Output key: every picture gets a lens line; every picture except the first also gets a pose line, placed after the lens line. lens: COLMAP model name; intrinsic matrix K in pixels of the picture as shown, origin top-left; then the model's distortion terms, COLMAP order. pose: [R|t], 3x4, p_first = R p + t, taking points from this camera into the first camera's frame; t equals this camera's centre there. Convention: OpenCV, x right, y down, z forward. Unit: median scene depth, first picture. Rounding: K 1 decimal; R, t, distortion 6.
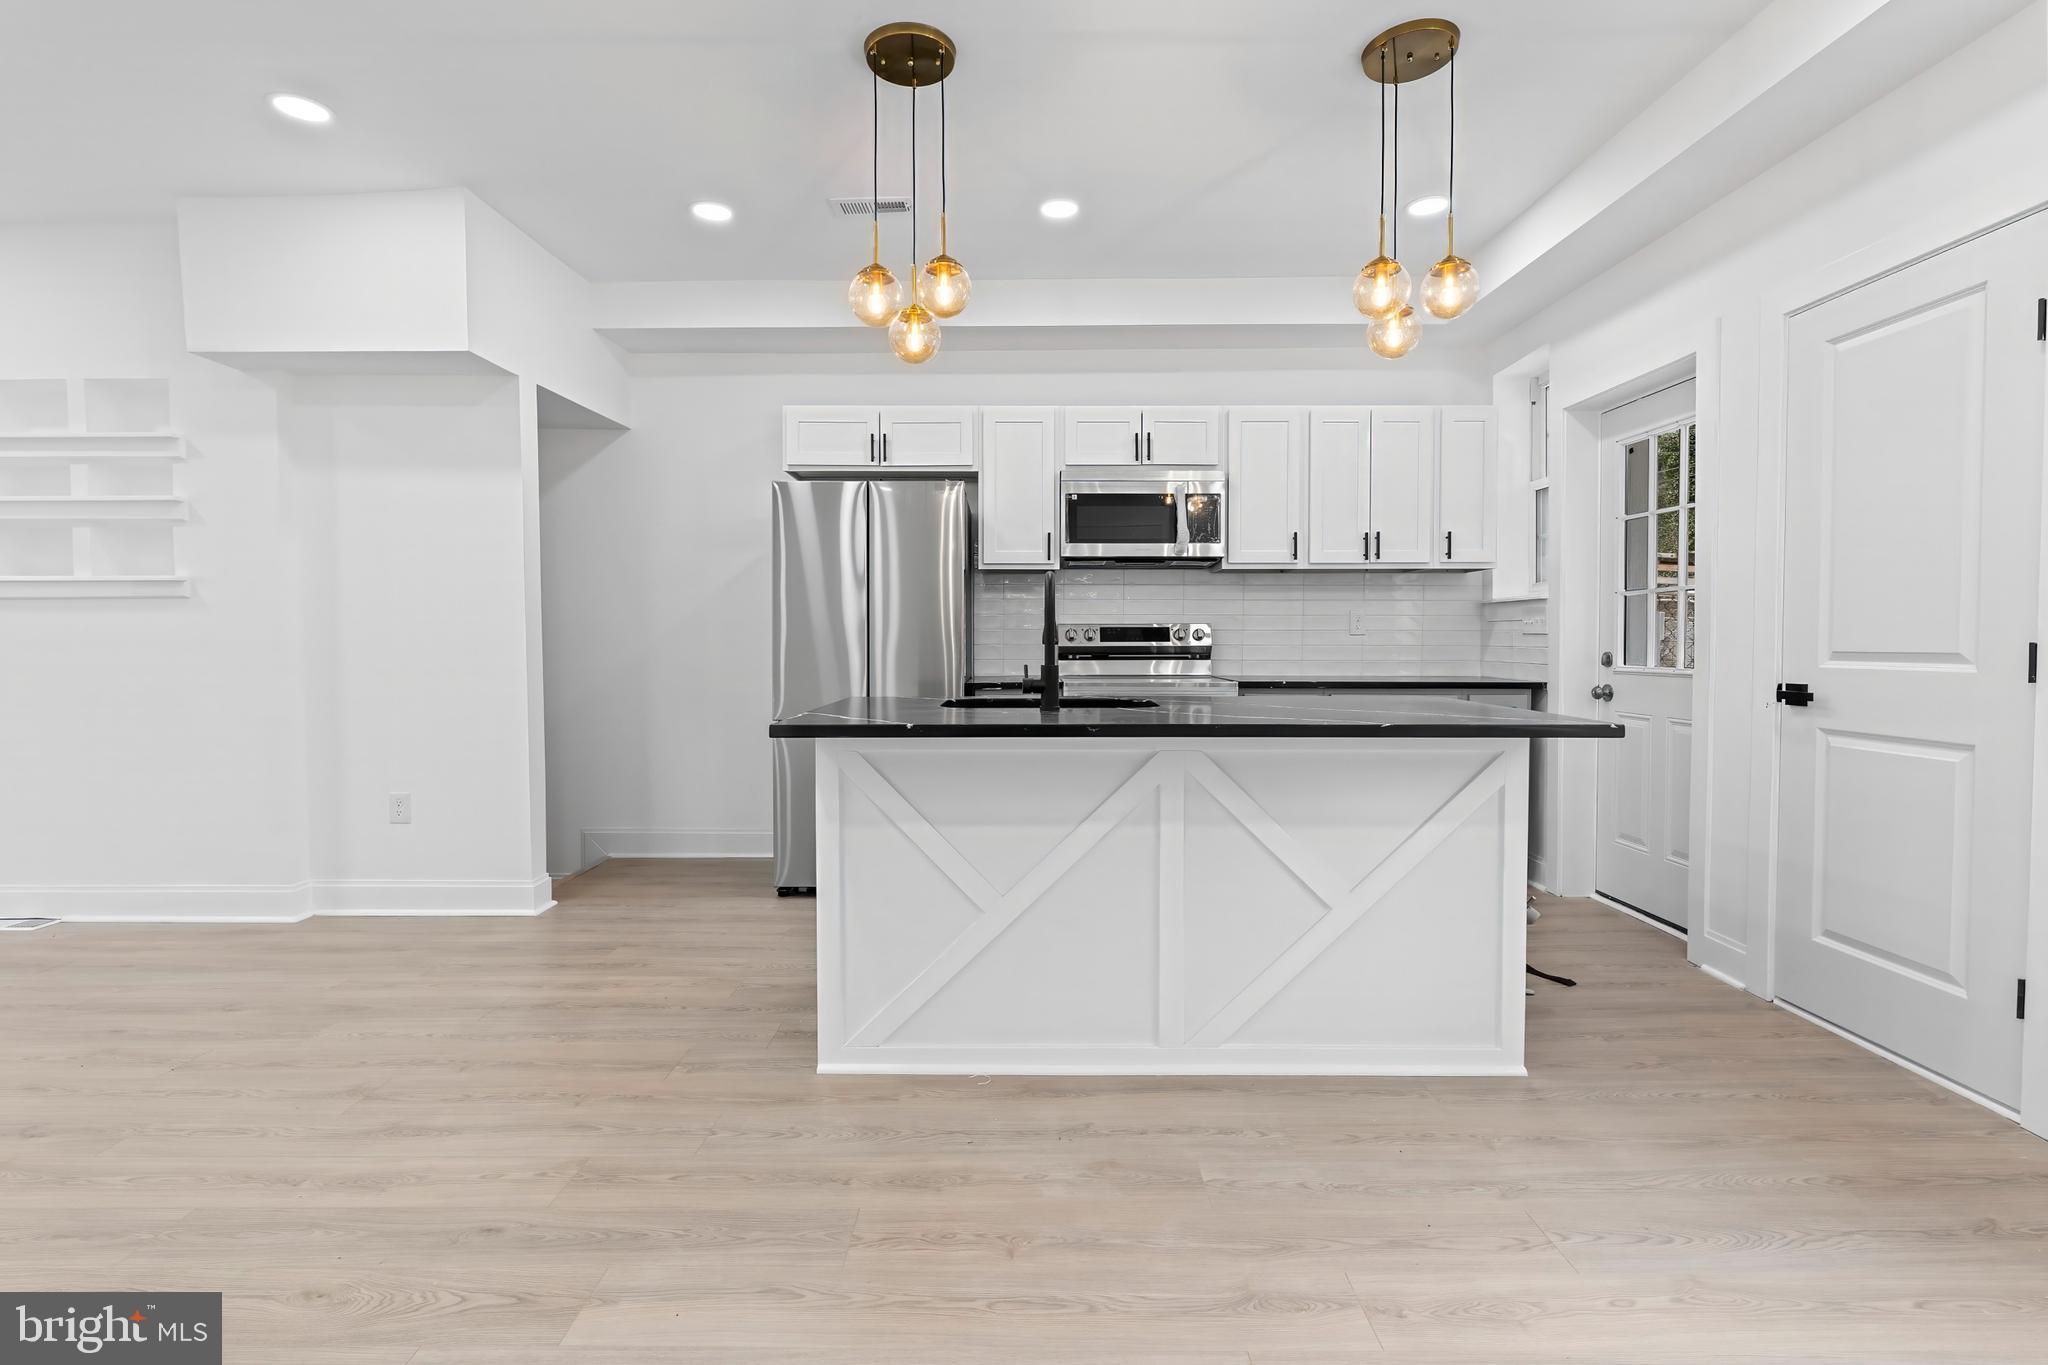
lens RADIAL K [[933.0, 0, 1025.1], [0, 933.0, 666.2], [0, 0, 1]] dist [-0.004734, -0.000041]
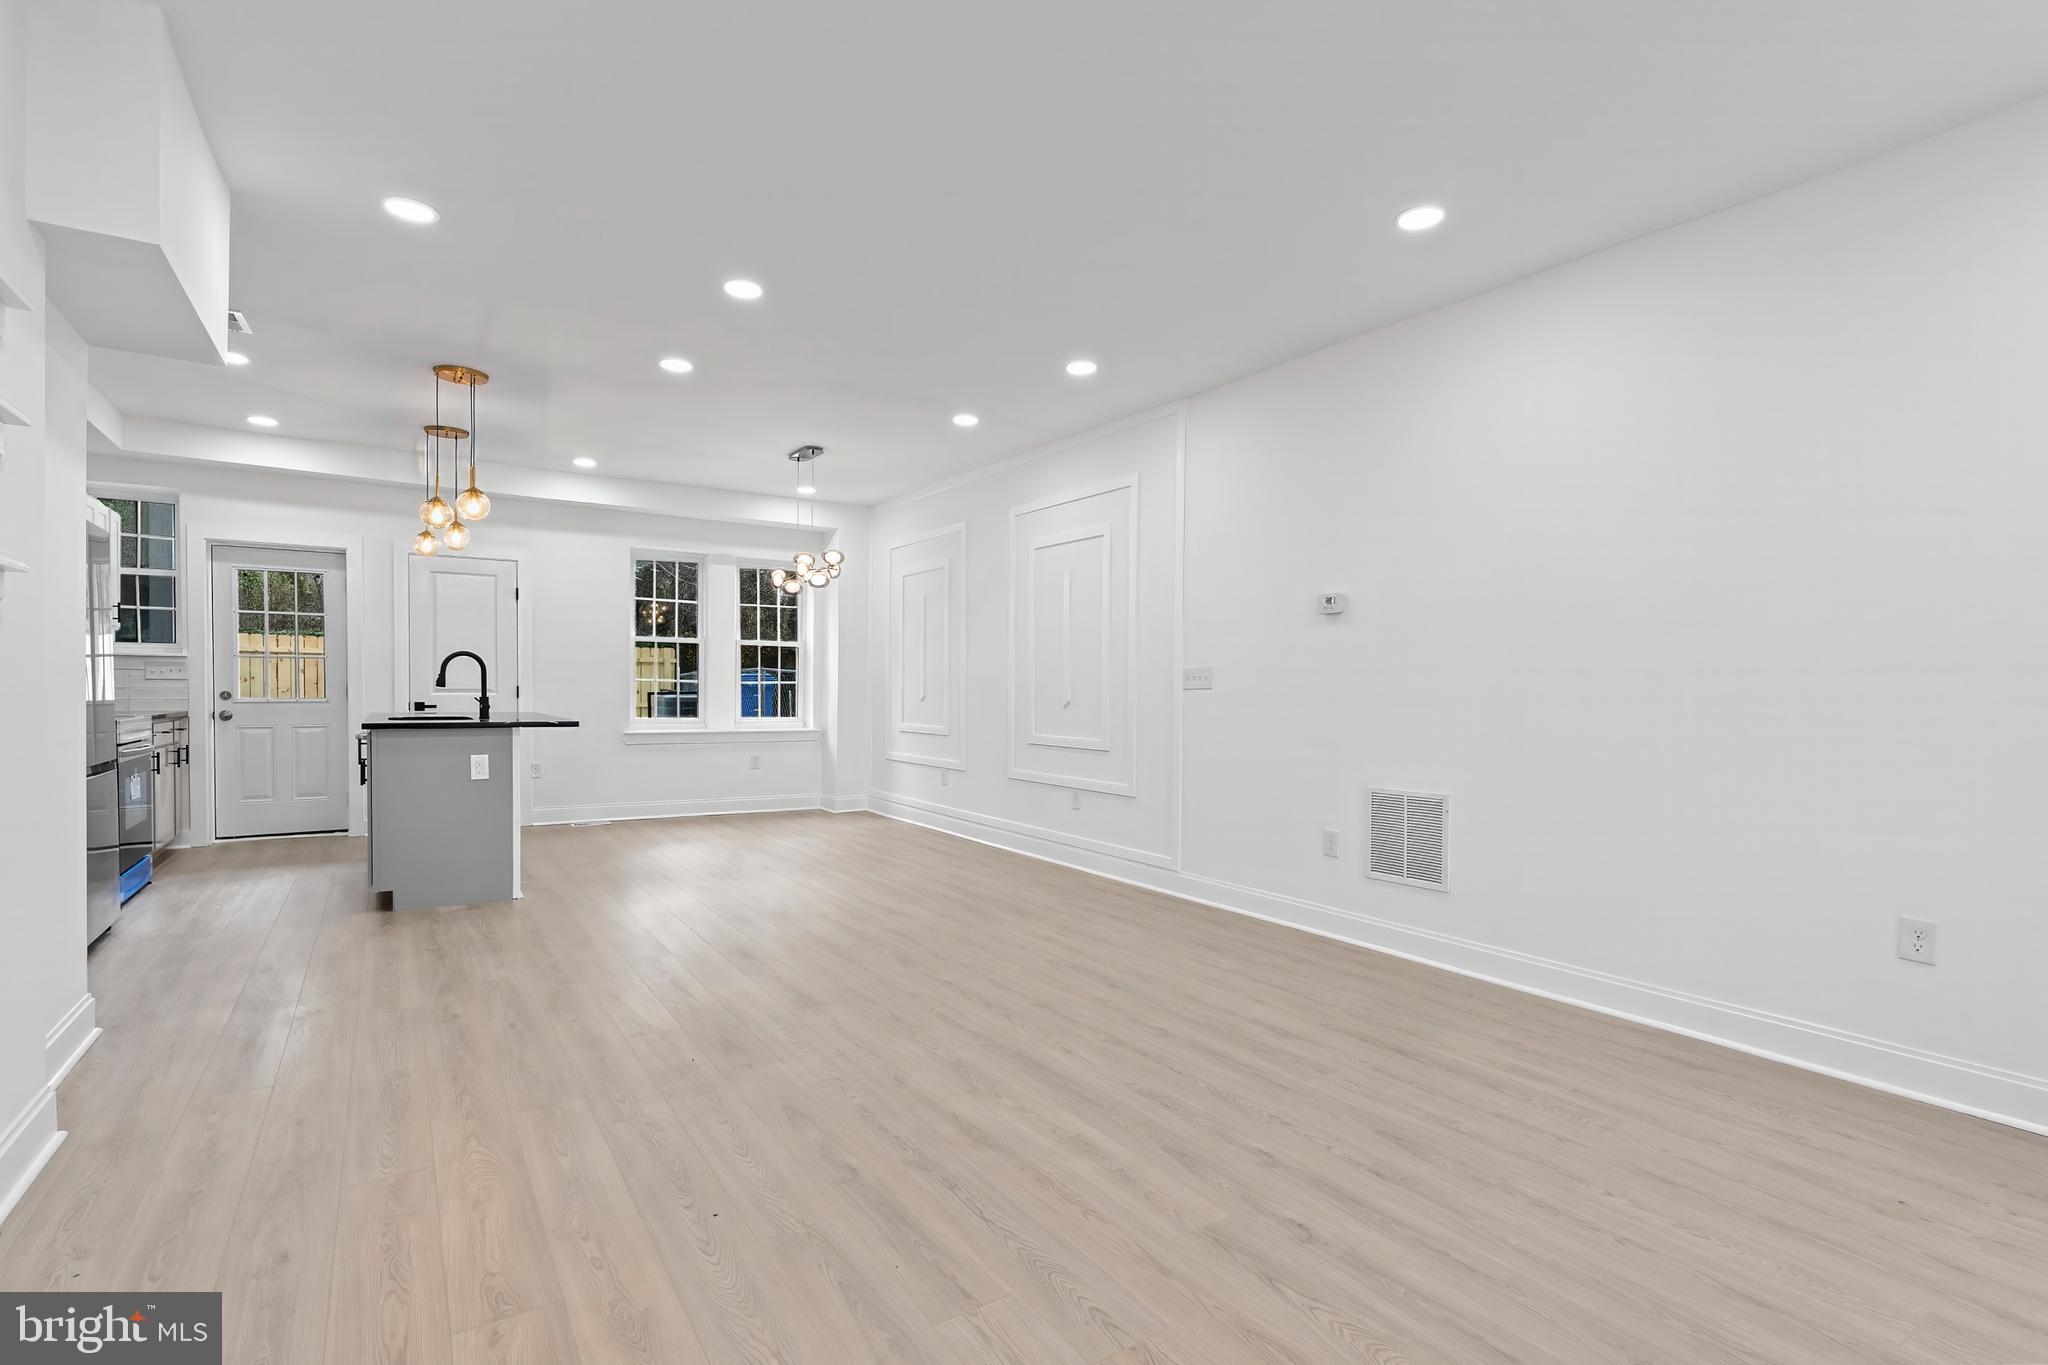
lens RADIAL K [[948.6, 0, 1012.2], [0, 948.6, 706.4], [0, 0, 1]] dist [-0.003519, -0.000063]
pose [[-0.550746, -0.019405, 0.834448, -1.678619], [0.019344, 0.999164, 0.036003, -0.022924], [-0.834449, 0.035970, -0.549910, 0.817737]]
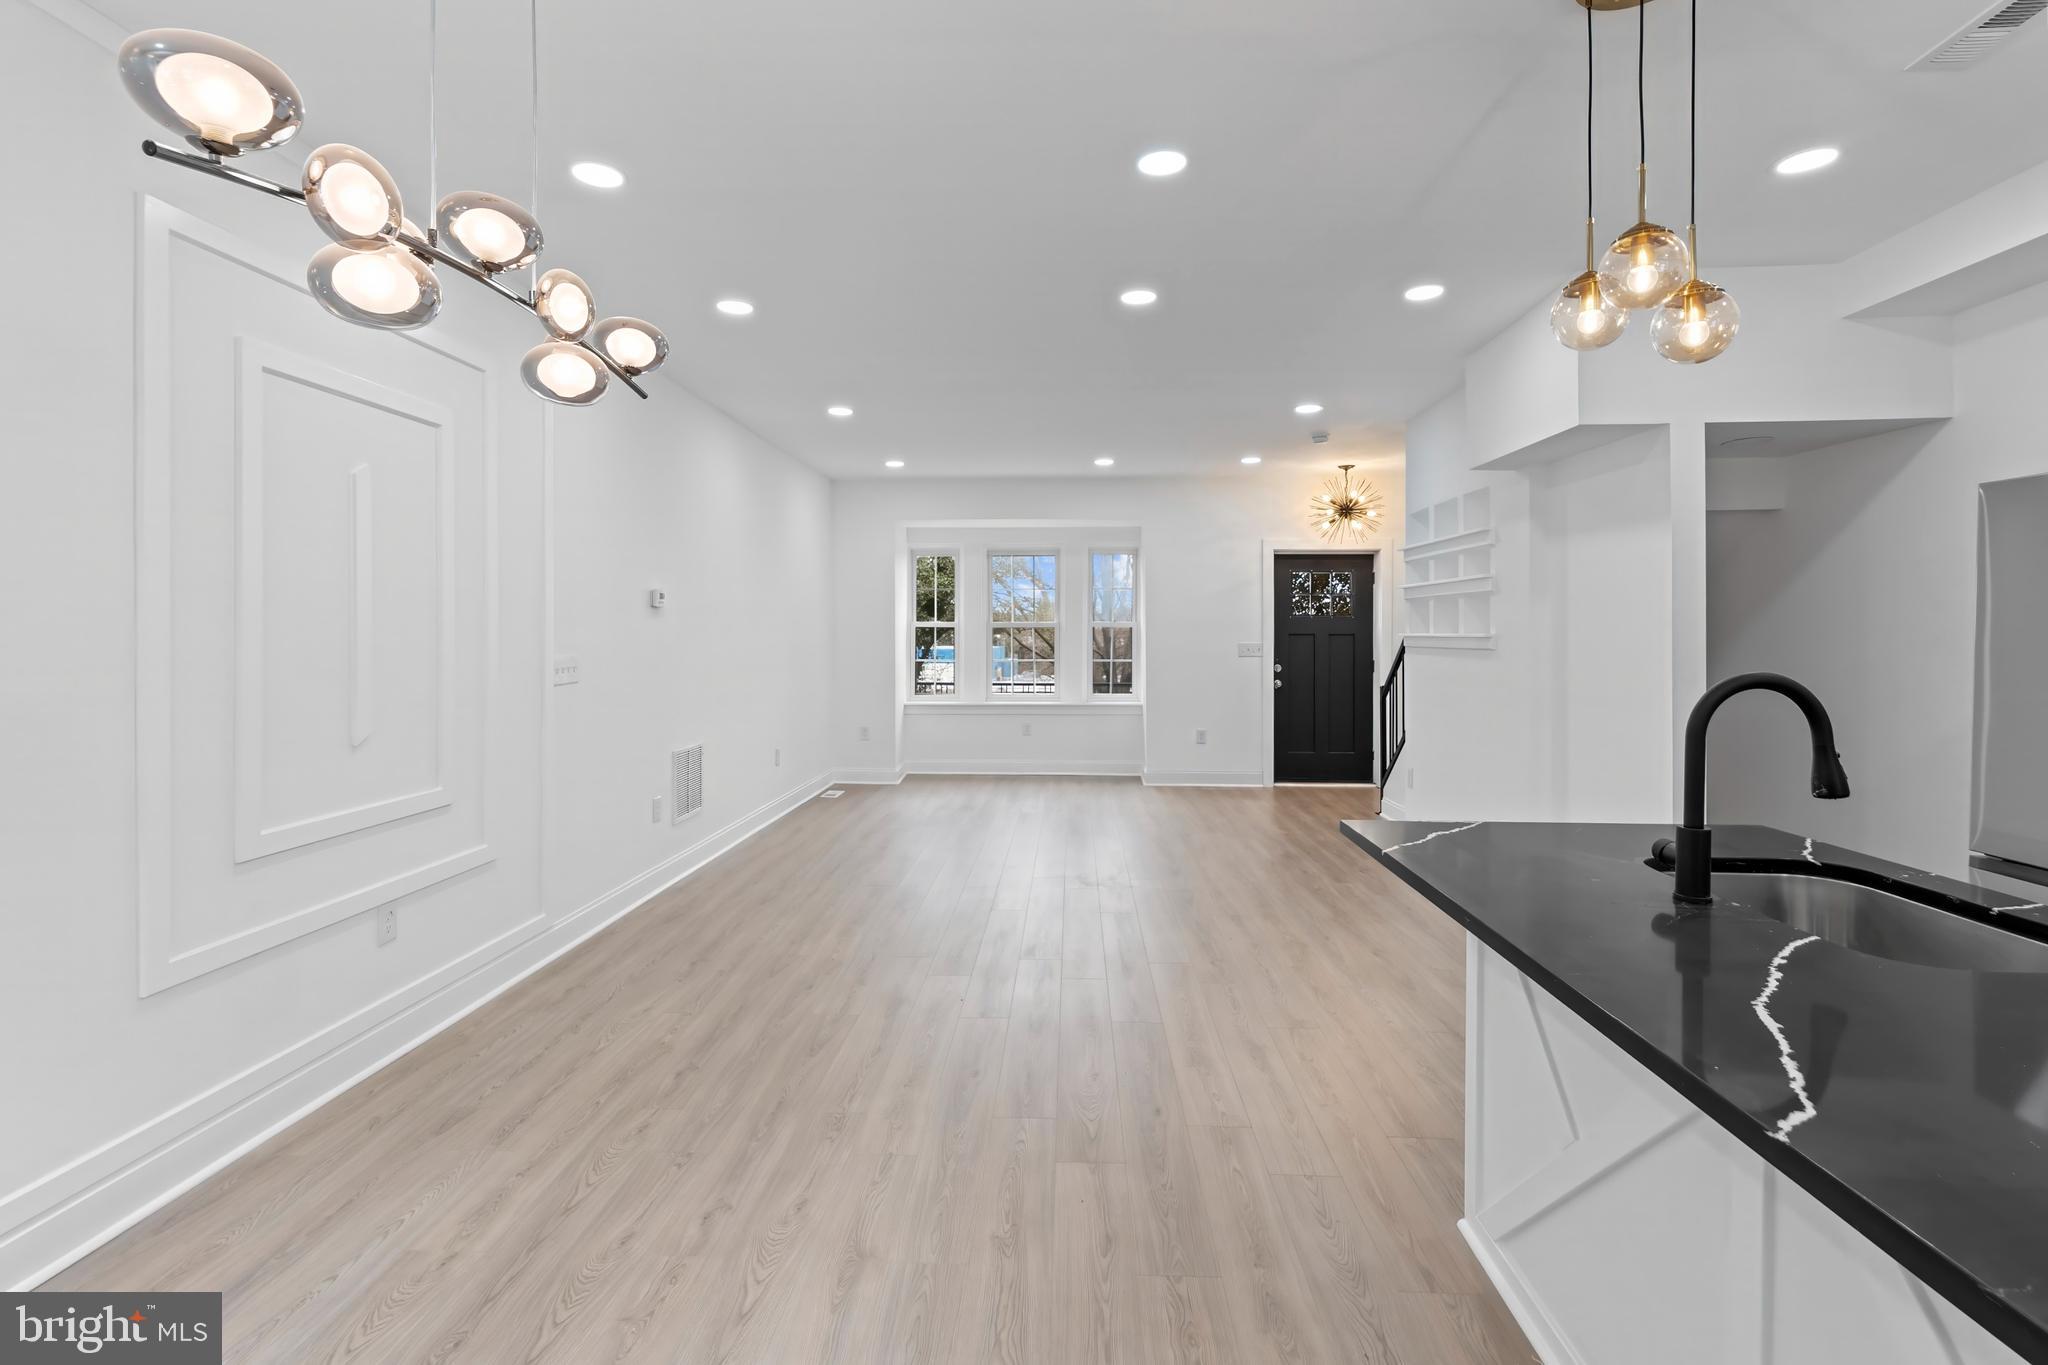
lens RADIAL K [[941.9, 0, 1018.2], [0, 941.9, 634.5], [0, 0, 1]] dist [-0.000751, 0.000459]
pose [[-0.052765, 0.002869, -0.998603, 0.460866], [-0.035912, 0.999344, 0.004769, -0.077880], [0.997961, 0.036113, -0.052627, 0.401983]]
